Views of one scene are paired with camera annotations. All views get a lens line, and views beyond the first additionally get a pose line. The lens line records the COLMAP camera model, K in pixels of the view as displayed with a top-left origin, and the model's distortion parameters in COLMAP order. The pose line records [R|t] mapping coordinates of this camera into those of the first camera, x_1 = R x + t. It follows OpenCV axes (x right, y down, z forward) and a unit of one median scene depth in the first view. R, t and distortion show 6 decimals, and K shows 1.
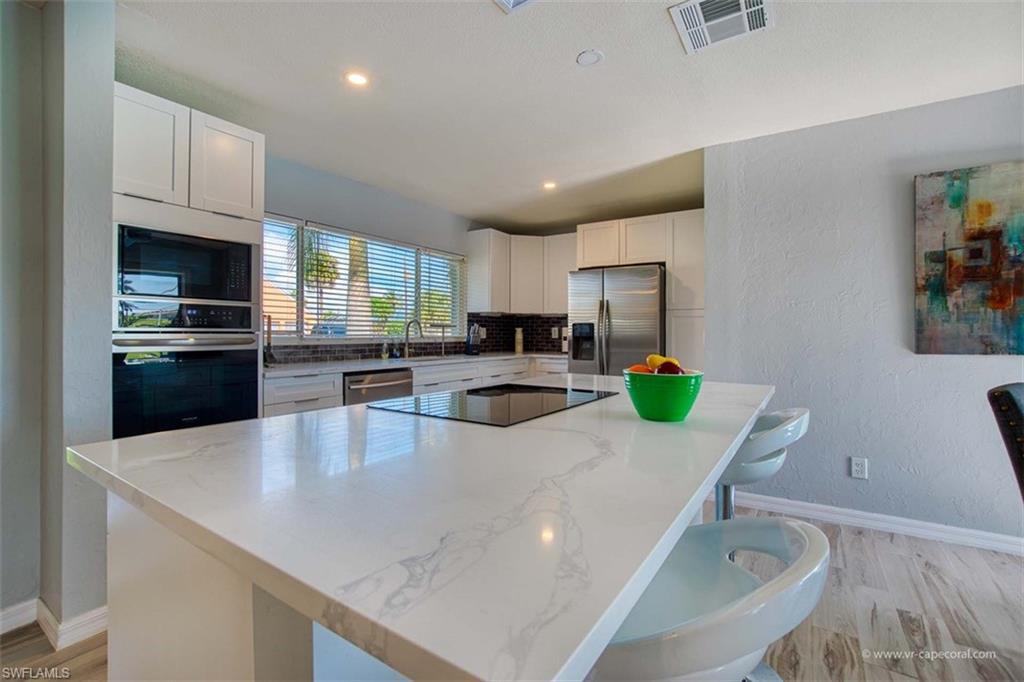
lens RADIAL K [[440.7, 0, 504.6], [0, 440.7, 331.9], [0, 0, 1]] dist [-0.019167, 0.003493]
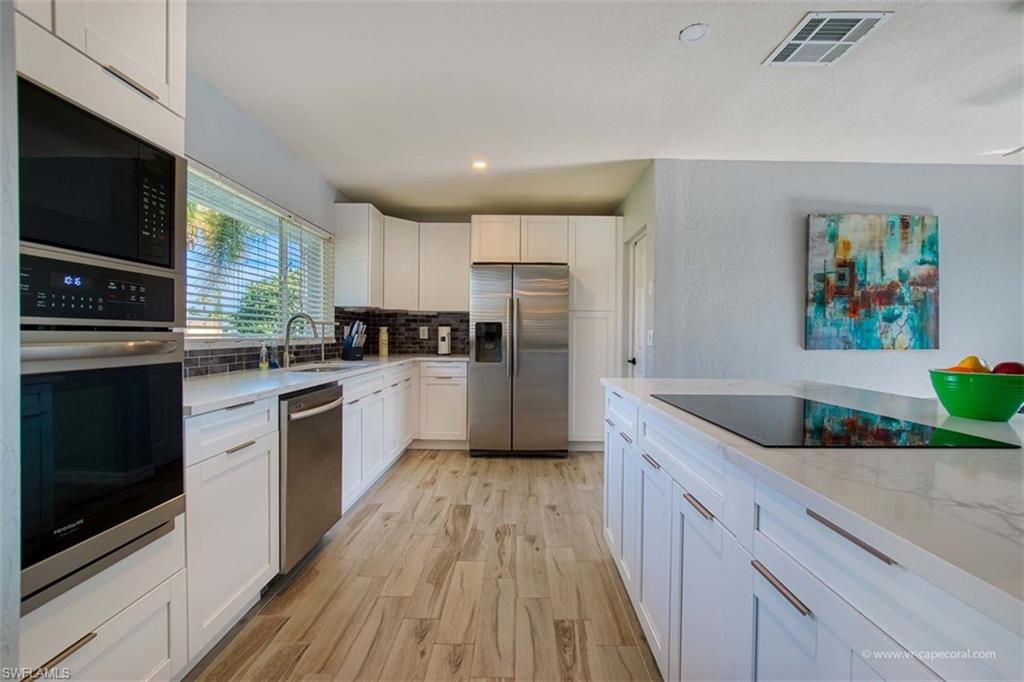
lens RADIAL K [[440.7, 0, 507.5], [0, 440.7, 339.8], [0, 0, 1]] dist [-0.019167, 0.003493]
pose [[0.843384, -0.004043, 0.537296, -0.535998], [-0.005390, 0.999858, 0.015983, 0.002942], [-0.537284, -0.016376, 0.843243, 0.372356]]
